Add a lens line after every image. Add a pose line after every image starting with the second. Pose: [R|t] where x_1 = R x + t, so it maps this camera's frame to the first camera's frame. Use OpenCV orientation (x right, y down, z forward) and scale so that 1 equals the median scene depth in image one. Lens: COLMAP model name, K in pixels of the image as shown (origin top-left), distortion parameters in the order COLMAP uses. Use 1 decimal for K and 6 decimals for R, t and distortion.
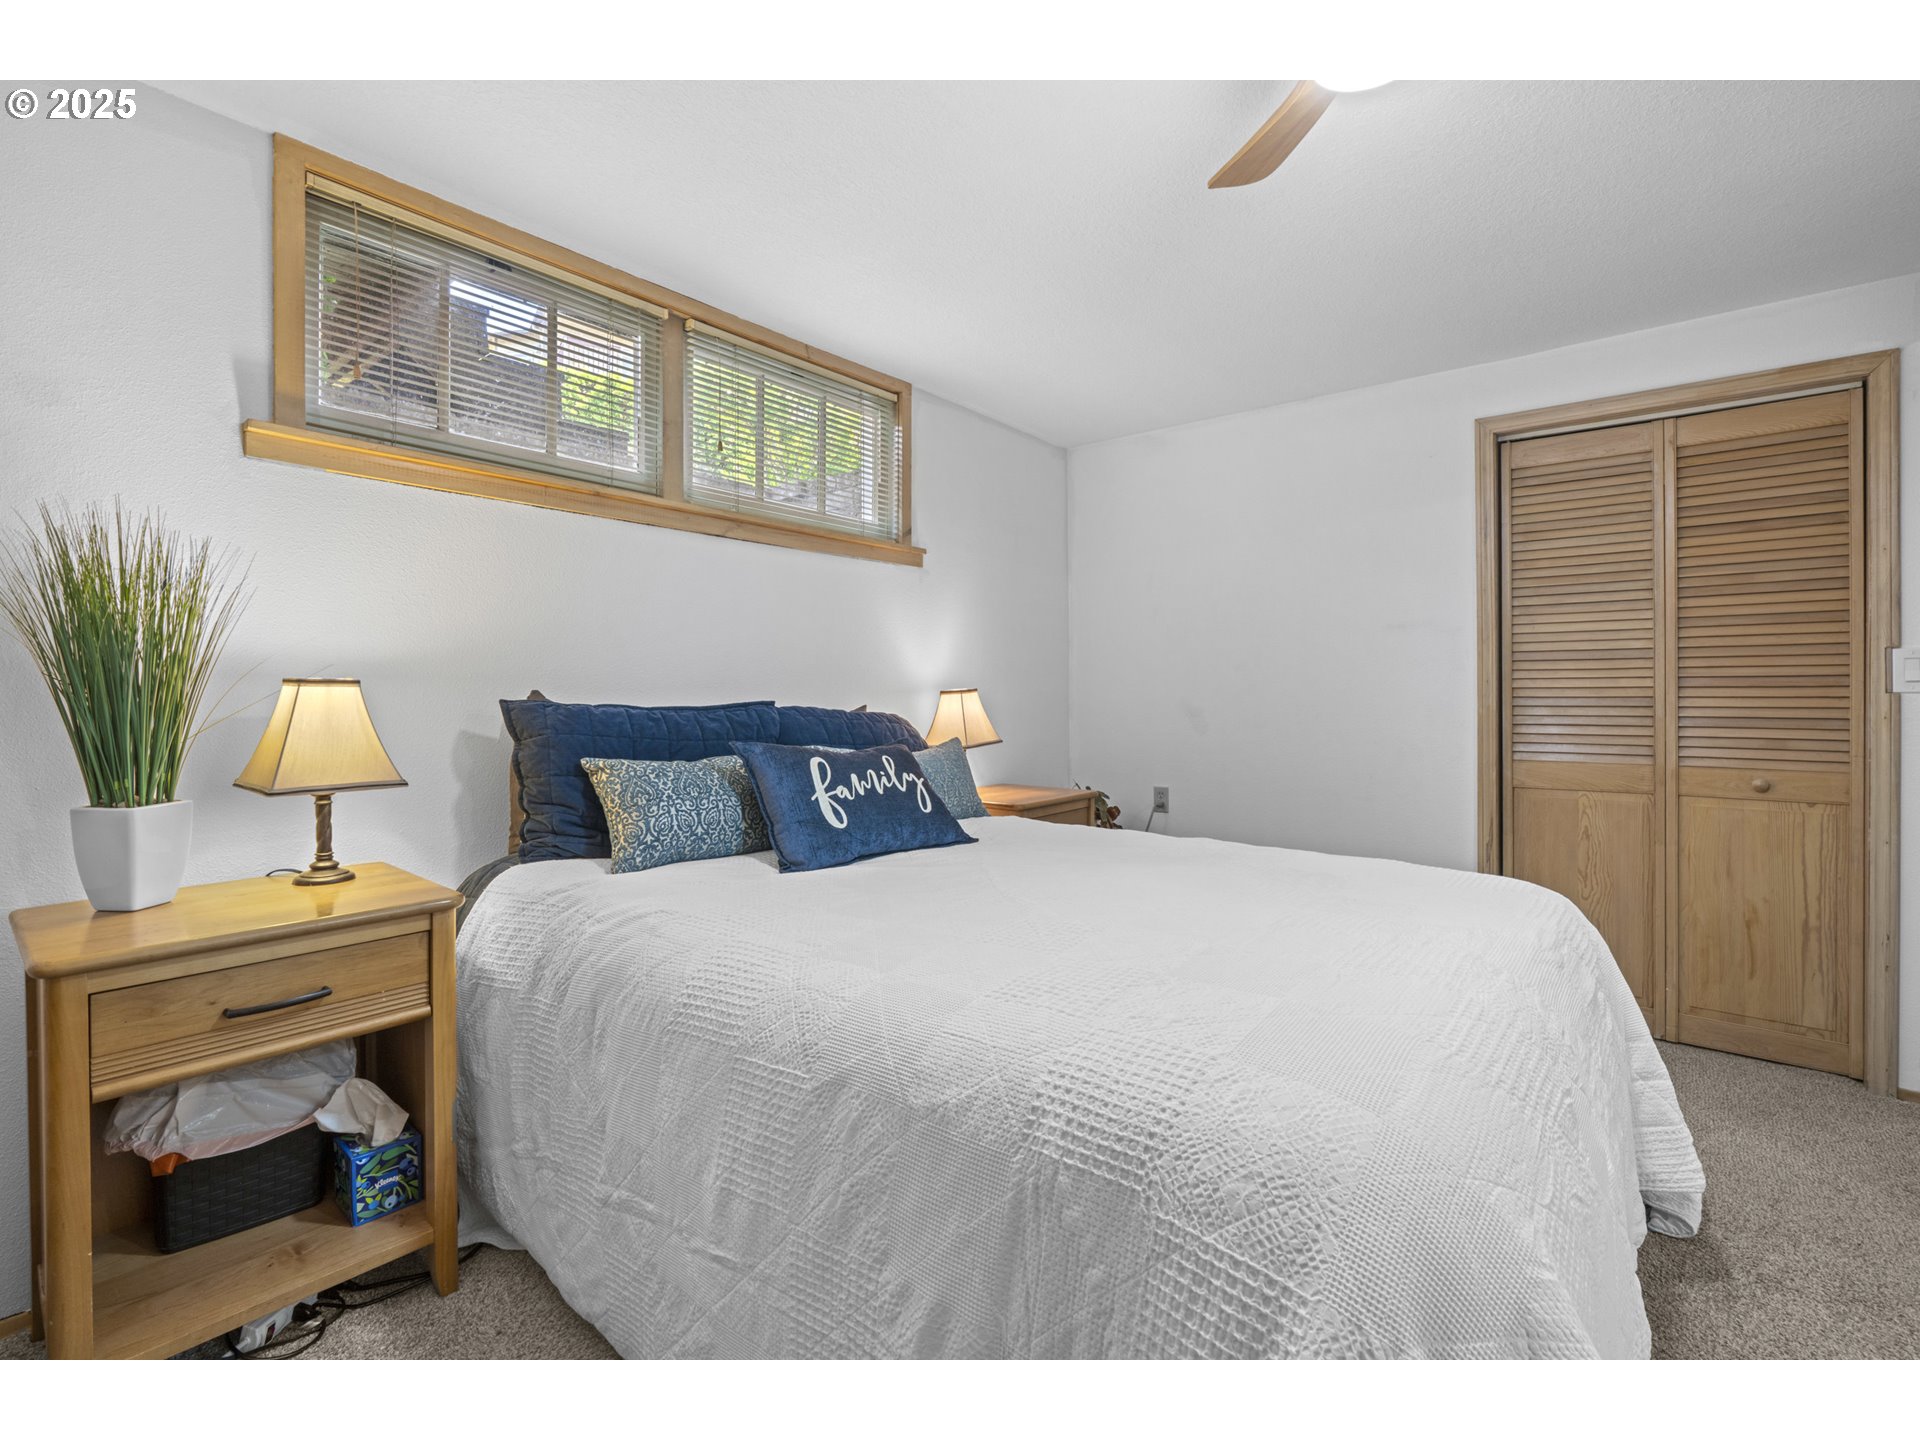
lens RADIAL K [[871.4, 0, 962.7], [0, 871.4, 707.0], [0, 0, 1]] dist [-0.000881, 0.000194]
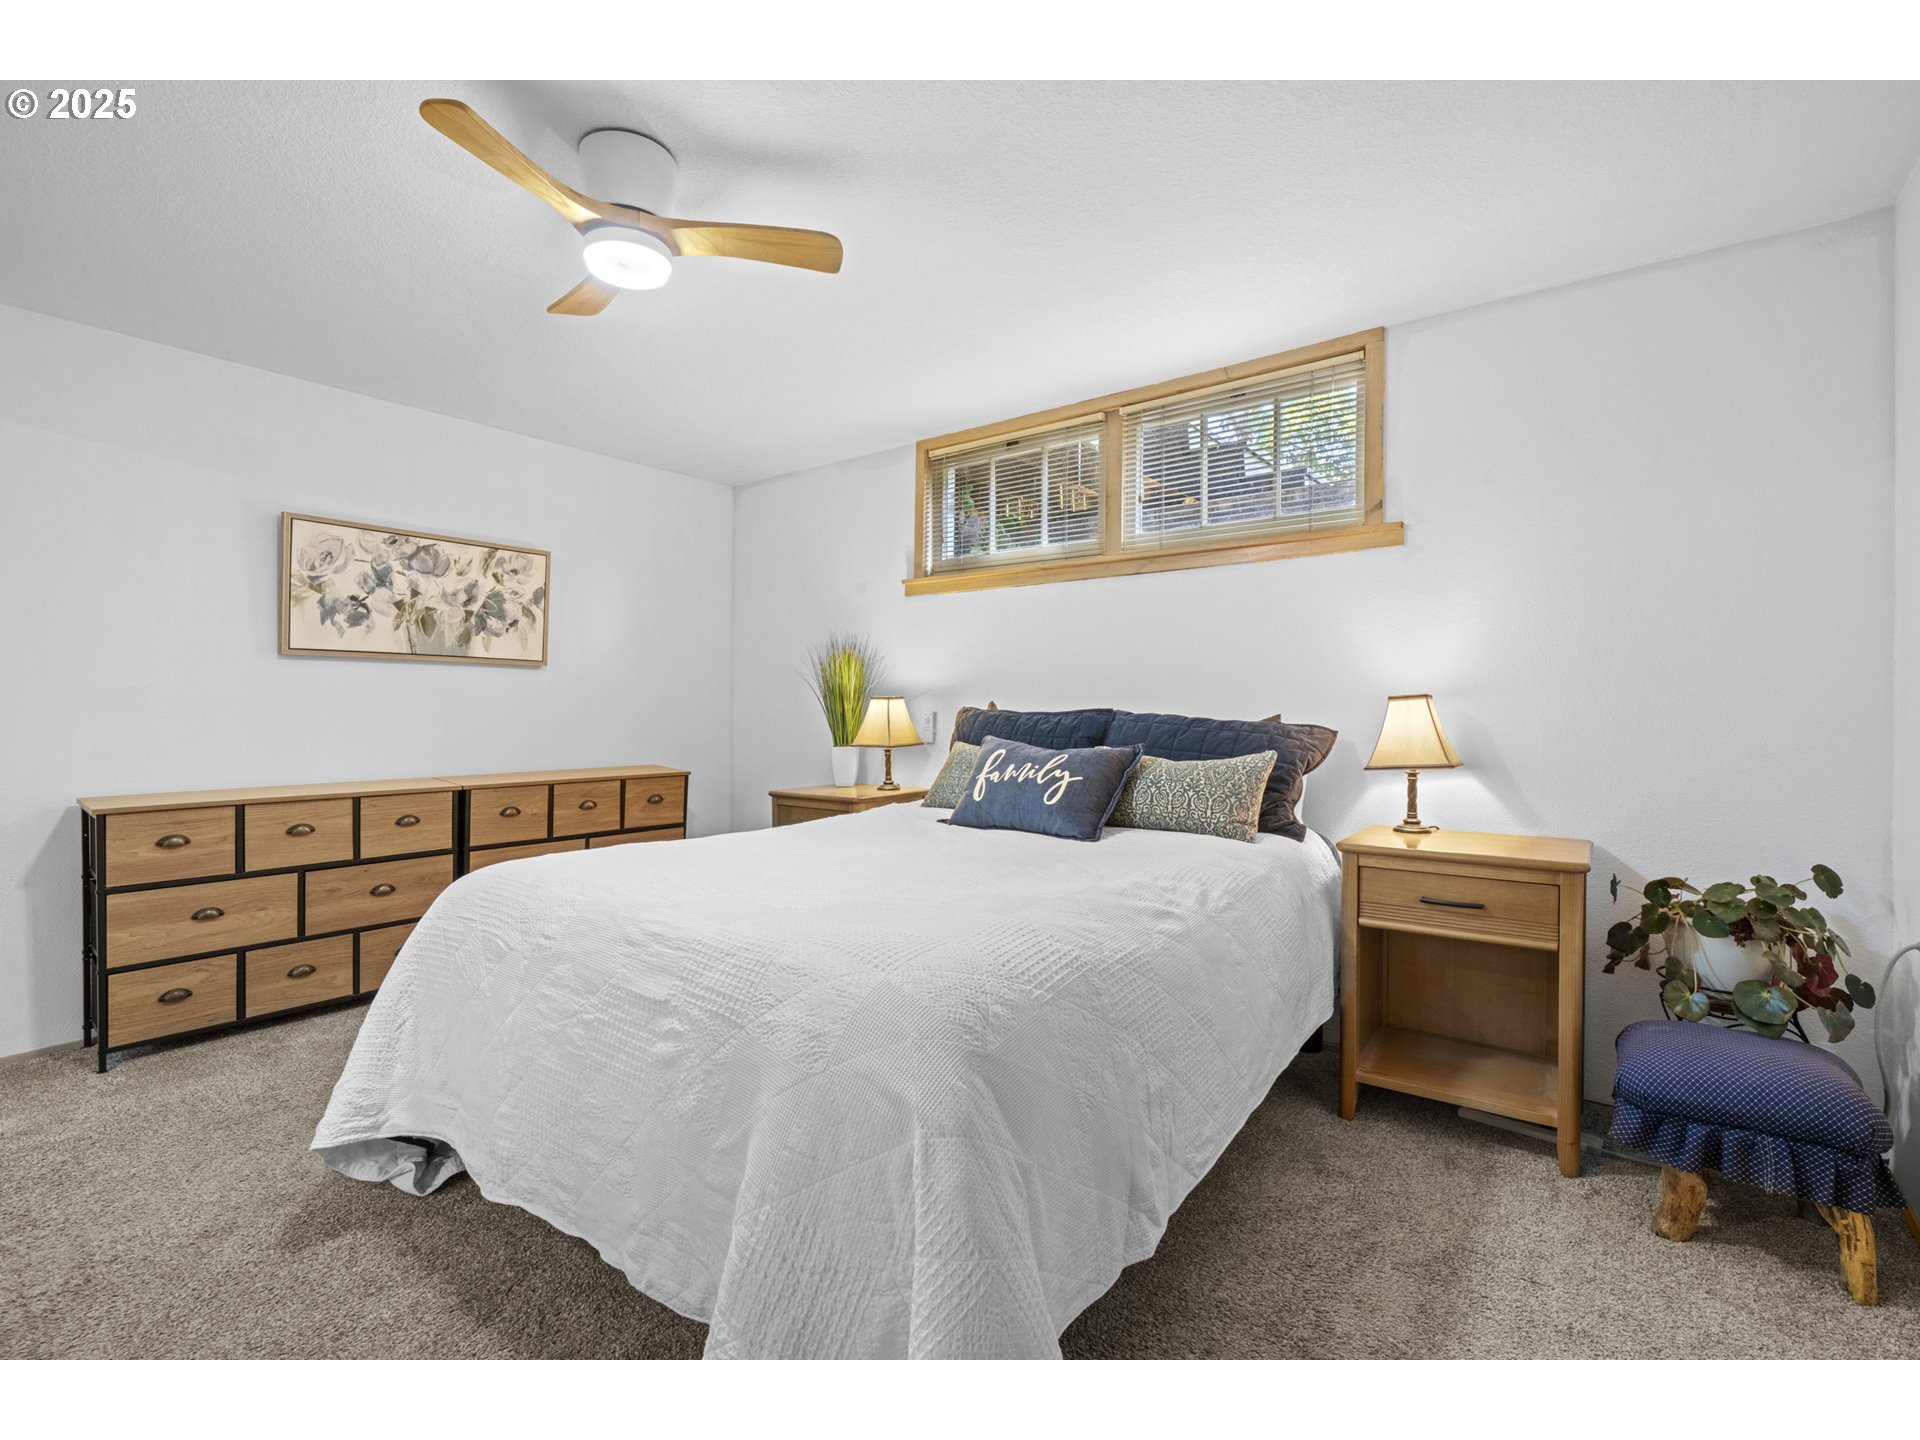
lens RADIAL K [[871.4, 0, 962.7], [0, 871.4, 707.0], [0, 0, 1]] dist [-0.000881, 0.000194]
pose [[0.023780, 0.024425, -0.999419, 0.825282], [0.000862, 0.999701, 0.024452, -0.034128], [0.999717, -0.001443, 0.023751, 0.631163]]
